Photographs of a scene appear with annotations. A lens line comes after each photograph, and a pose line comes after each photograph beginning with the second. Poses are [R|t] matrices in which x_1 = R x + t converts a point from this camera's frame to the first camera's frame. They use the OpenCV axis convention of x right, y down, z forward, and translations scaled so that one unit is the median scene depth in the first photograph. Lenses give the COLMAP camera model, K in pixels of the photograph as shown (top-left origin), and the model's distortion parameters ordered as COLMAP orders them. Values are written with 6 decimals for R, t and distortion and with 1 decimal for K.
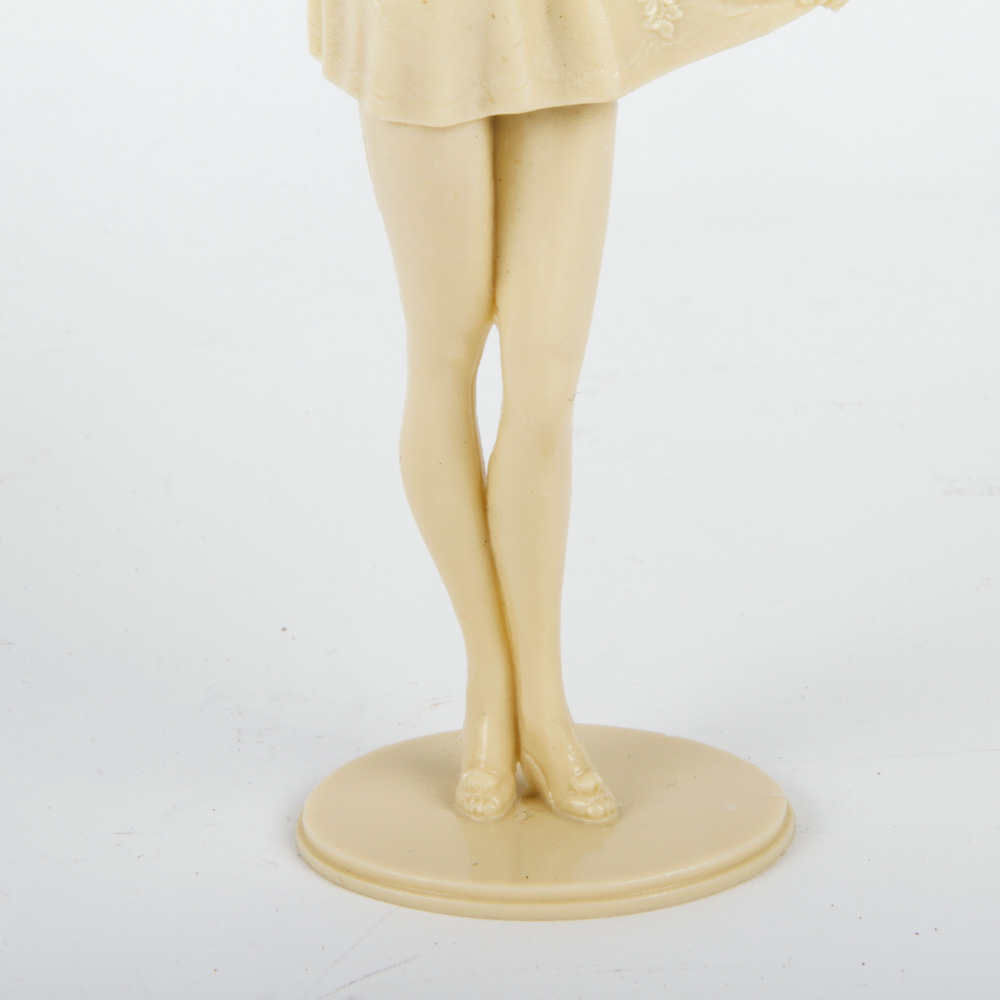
lens RADIAL K [[3972.6, 0, 510.5], [0, 3972.6, 494.9], [0, 0, 1]] dist [0.234742, 0.000000]
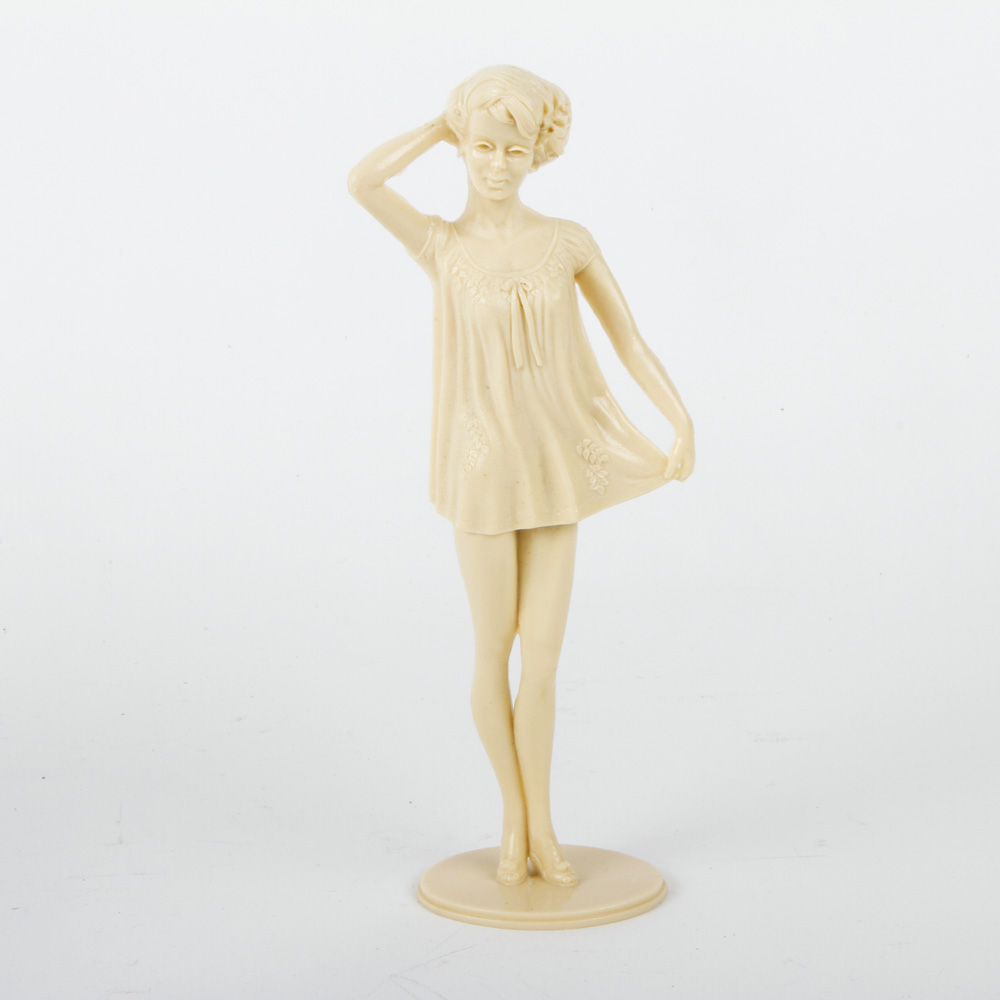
lens RADIAL K [[2549.5, 0, 496.8], [0, 2549.5, 502.5], [0, 0, 1]] dist [-0.058981, 0.000000]
pose [[0.999802, 0.006812, -0.018697, 0.008930], [-0.009198, 0.991382, -0.130682, 0.059411], [0.017646, 0.130828, 0.991248, -0.296746]]
